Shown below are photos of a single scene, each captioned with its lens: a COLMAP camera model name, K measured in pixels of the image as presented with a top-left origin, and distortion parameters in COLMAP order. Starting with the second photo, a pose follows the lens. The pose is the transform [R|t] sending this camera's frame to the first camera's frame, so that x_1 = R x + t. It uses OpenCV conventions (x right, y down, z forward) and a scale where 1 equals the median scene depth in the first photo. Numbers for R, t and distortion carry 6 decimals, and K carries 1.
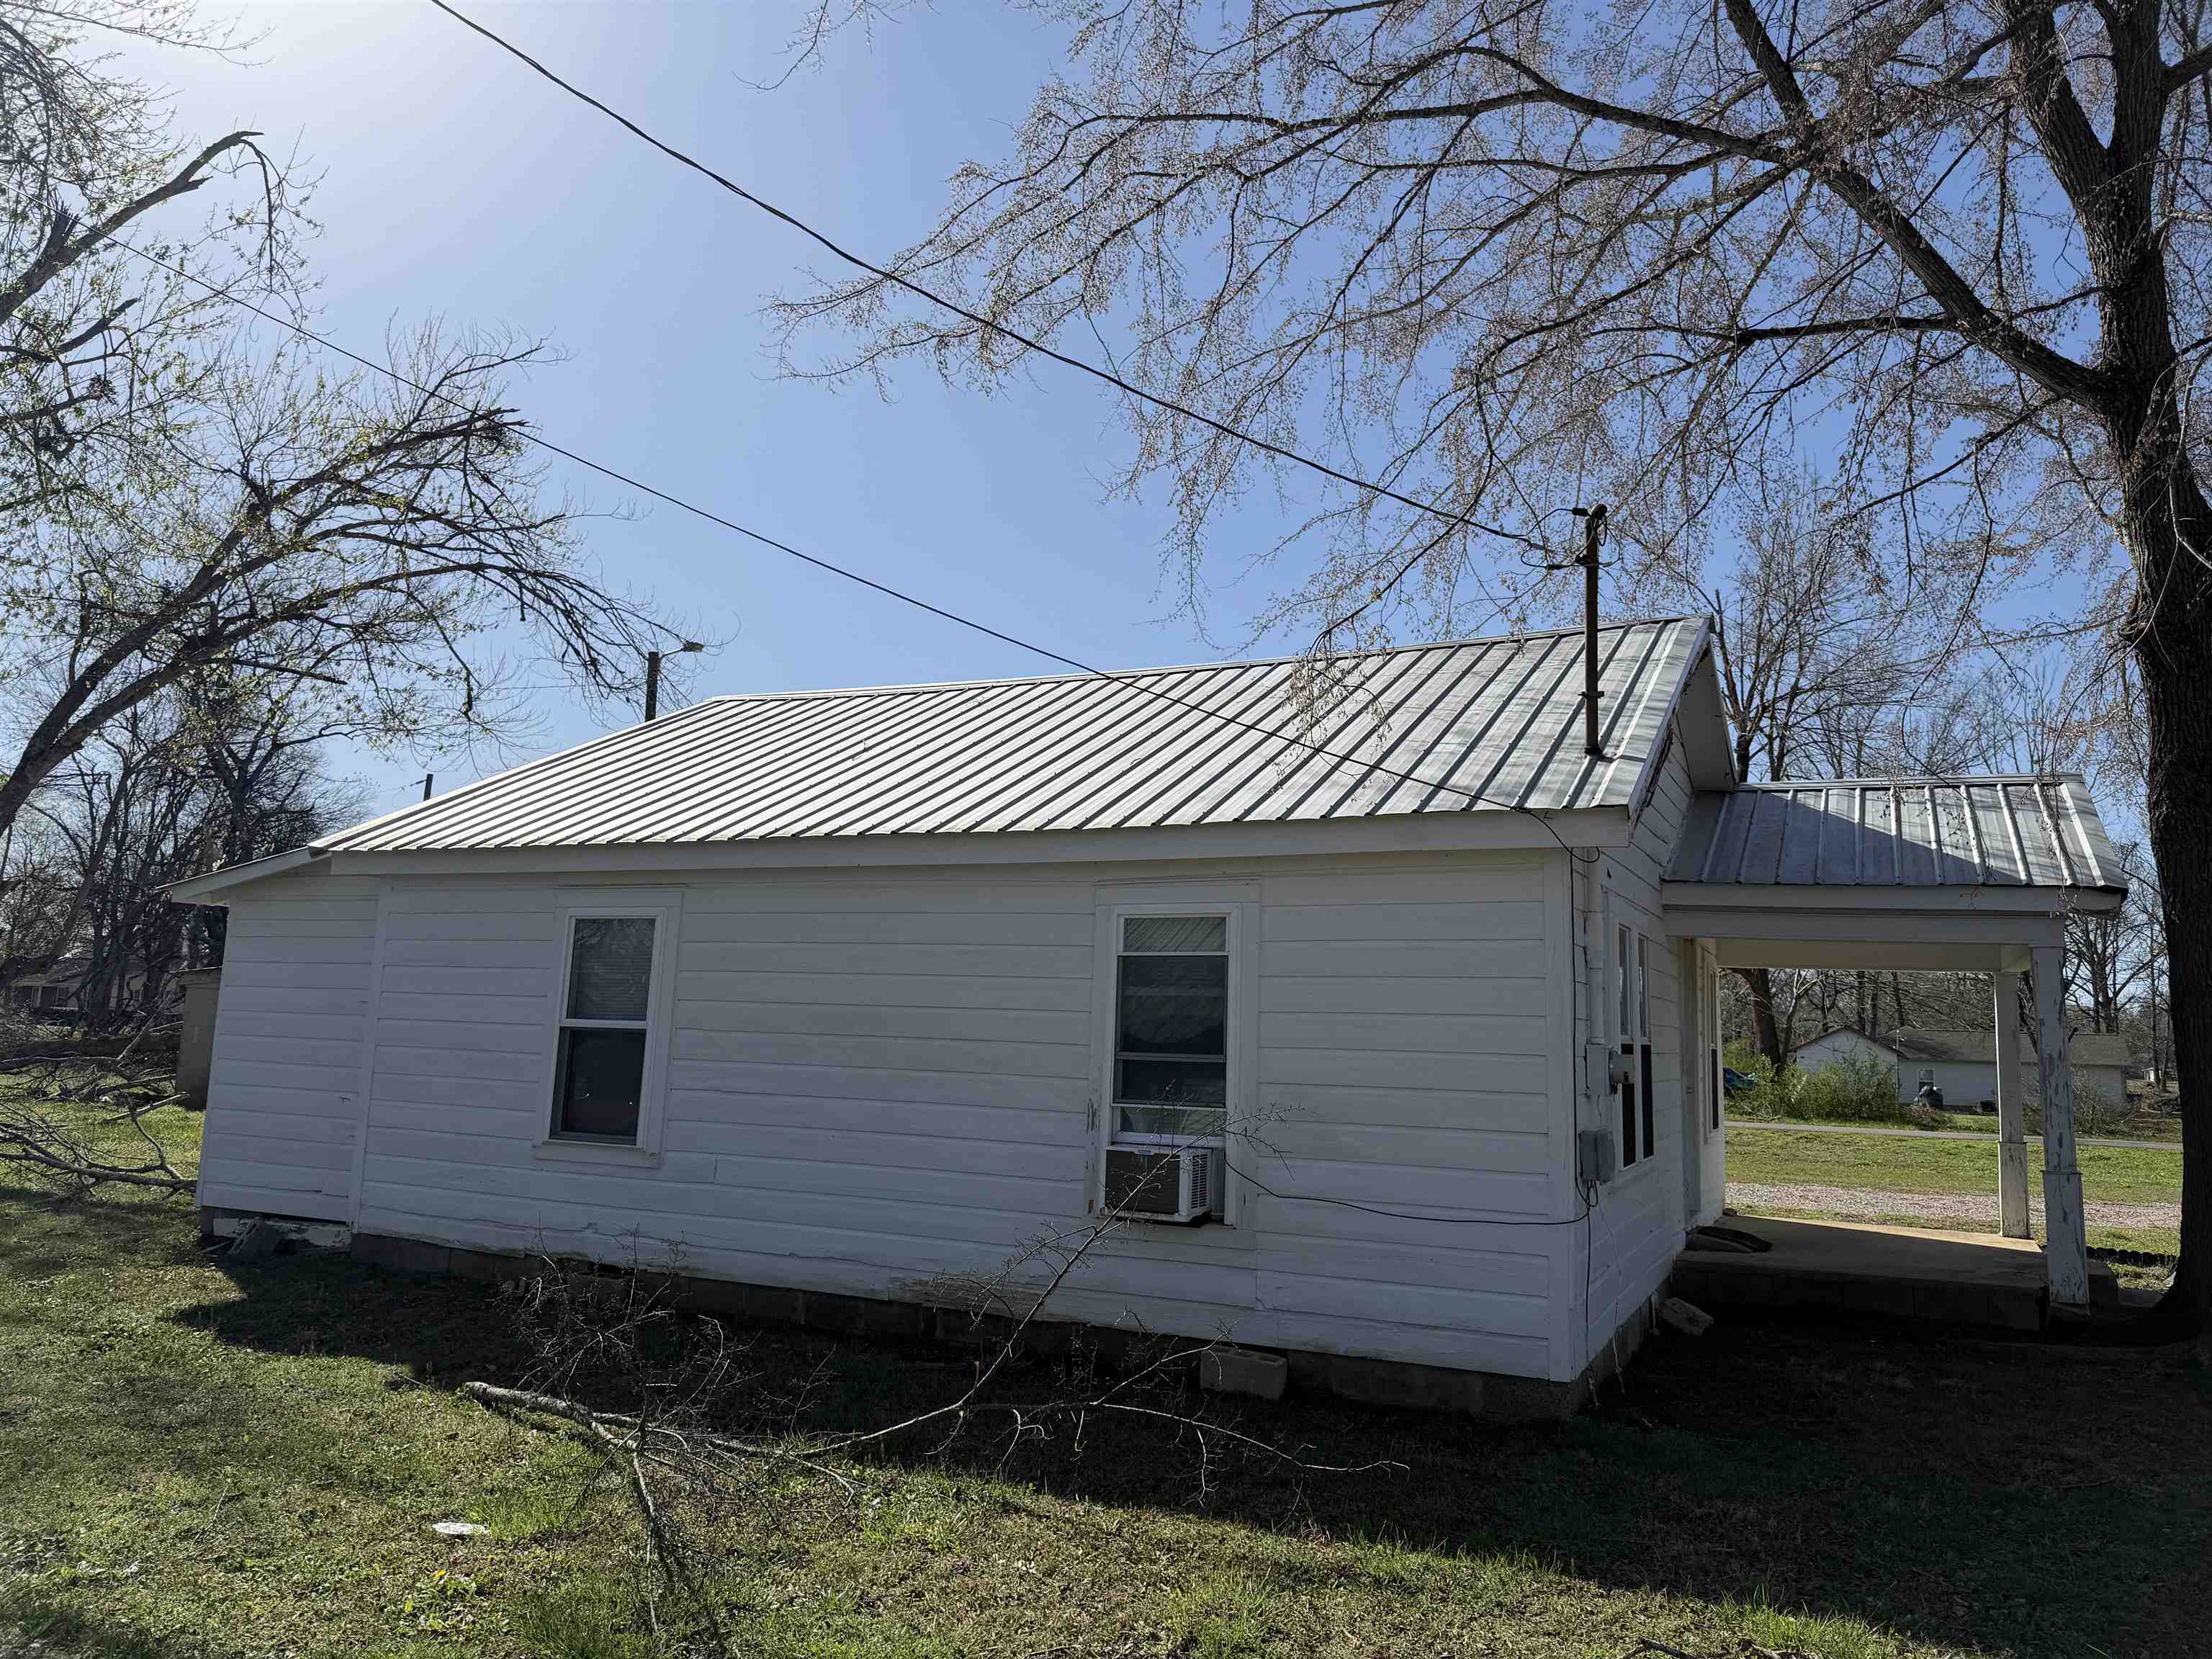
lens RADIAL K [[1522.2, 0, 1101.0], [0, 1522.2, 824.4], [0, 0, 1]] dist [0.045239, -0.043629]
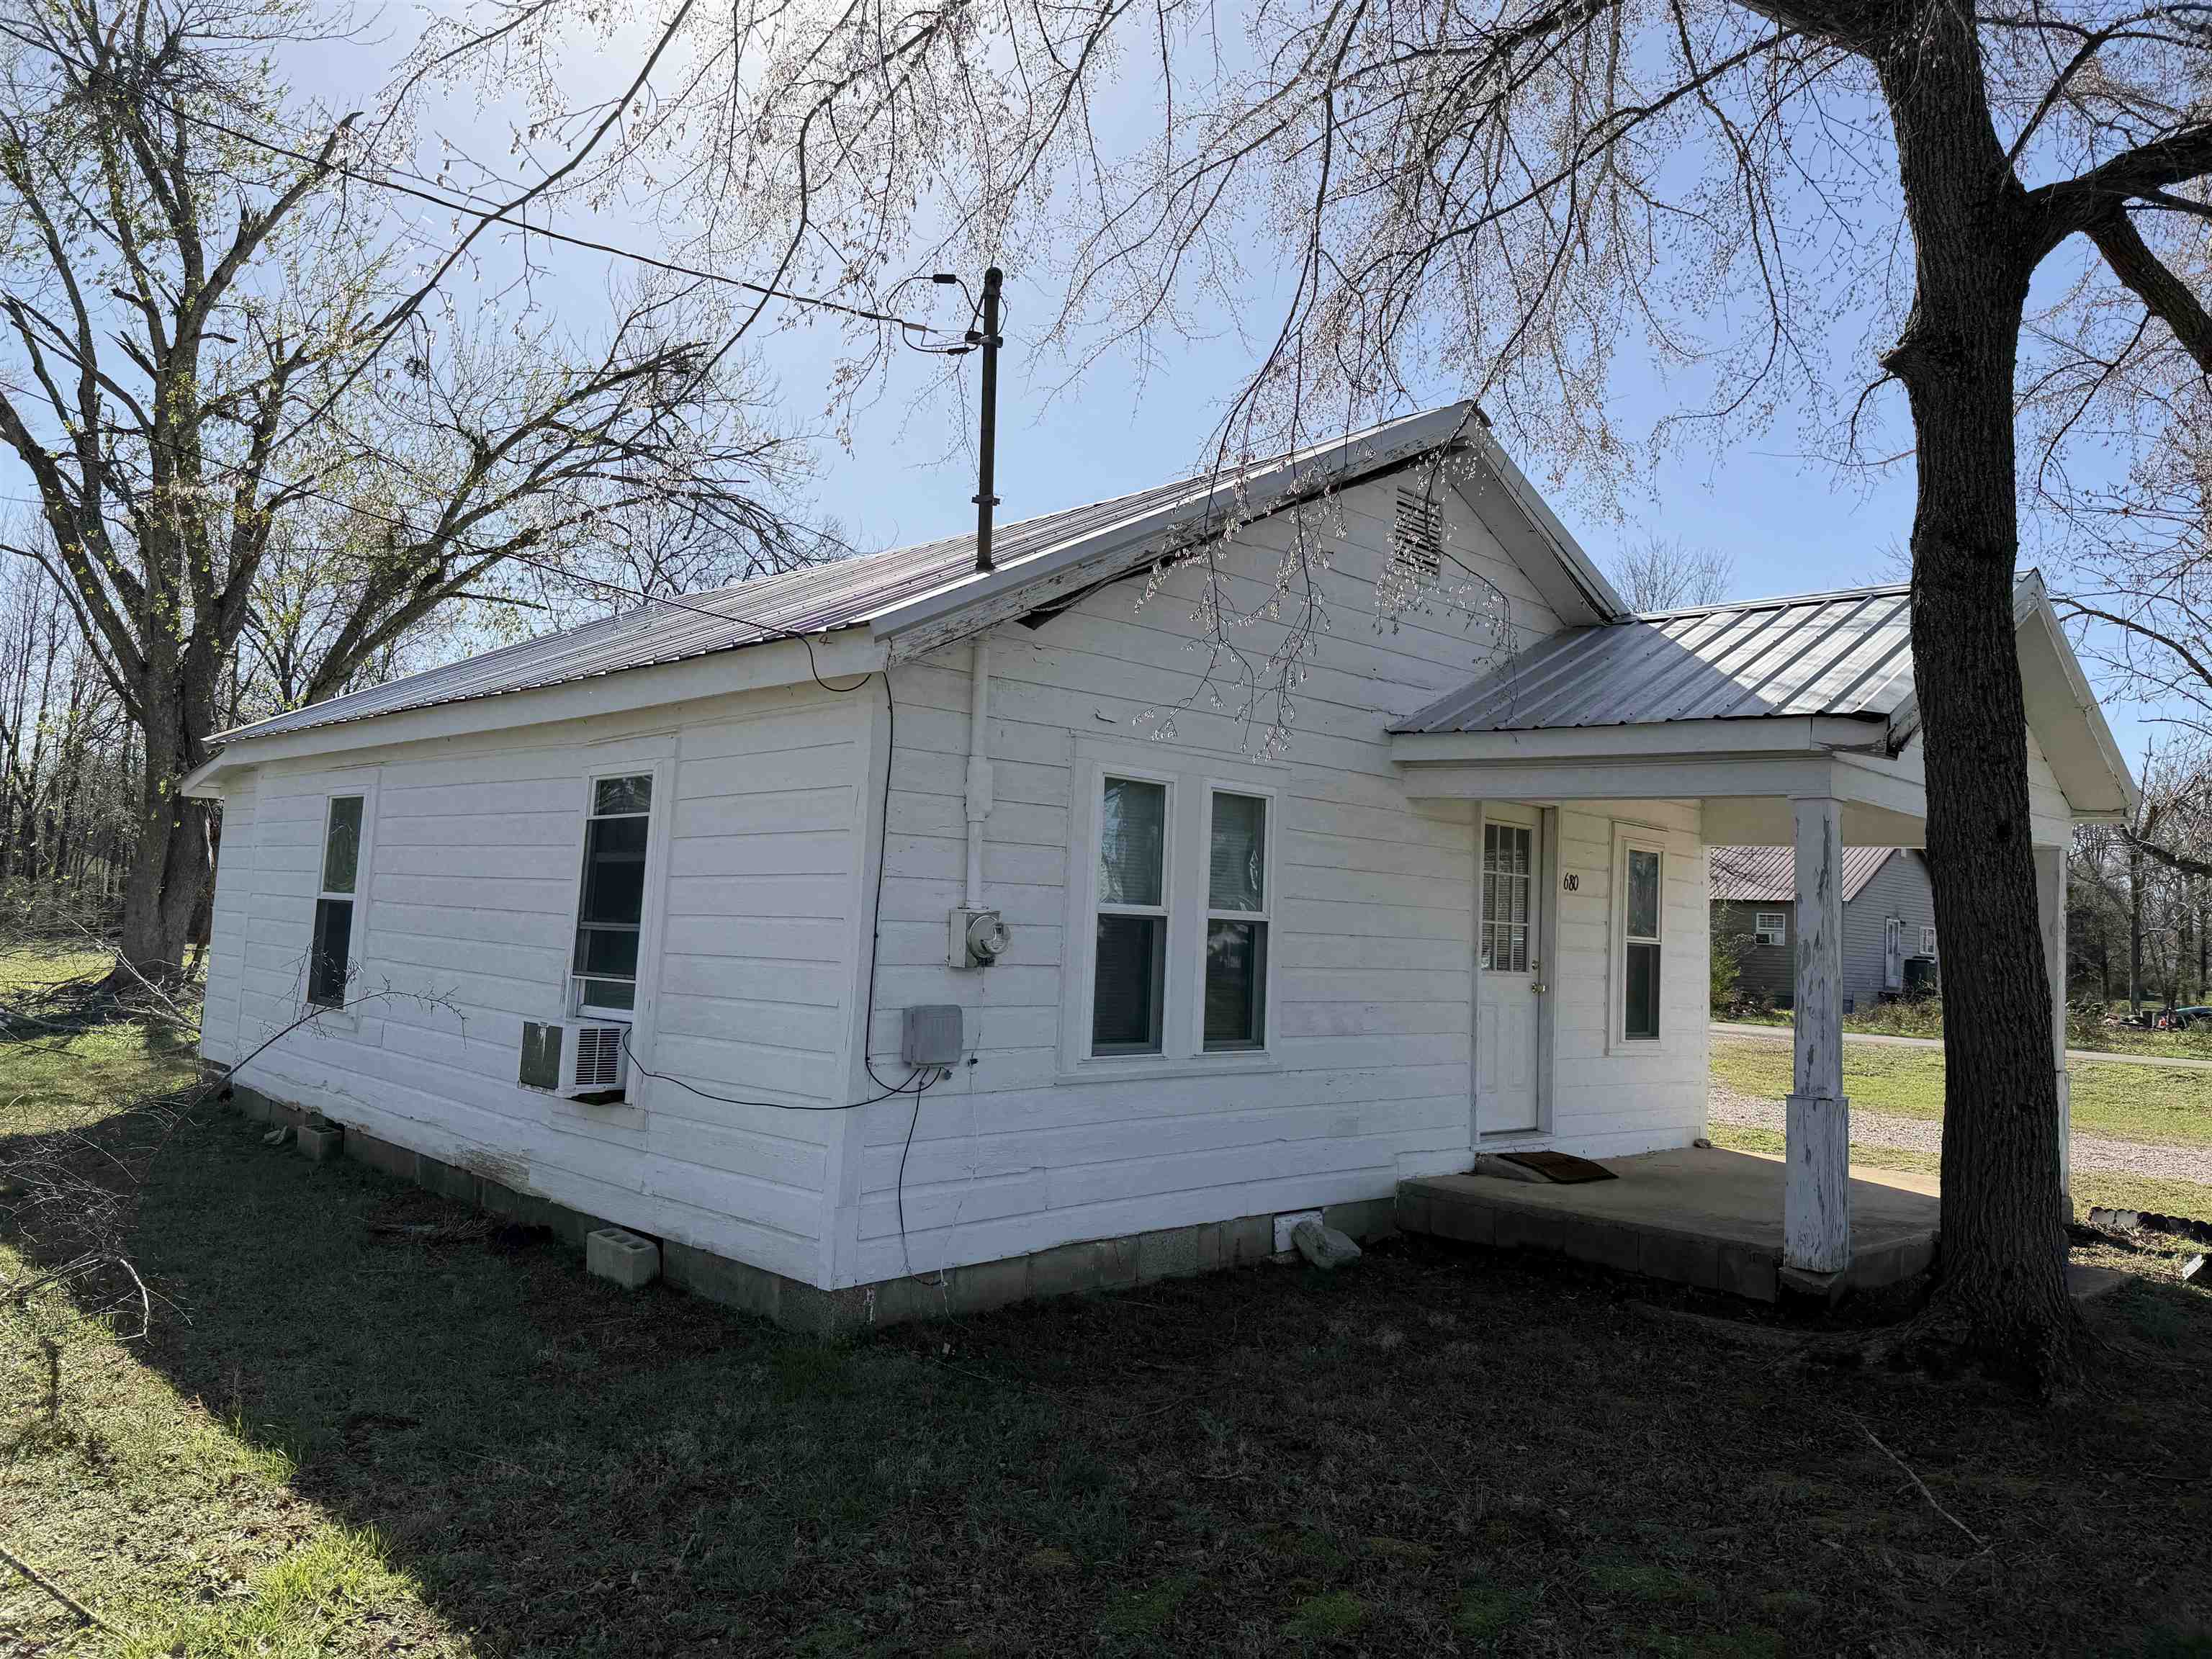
lens RADIAL K [[1522.2, 0, 1105.7], [0, 1522.2, 808.8], [0, 0, 1]] dist [0.045239, -0.043629]
pose [[0.940643, -0.016365, -0.339003, 0.560666], [0.032203, 0.998634, 0.041146, 0.043707], [0.337867, -0.049621, 0.939885, 0.186762]]
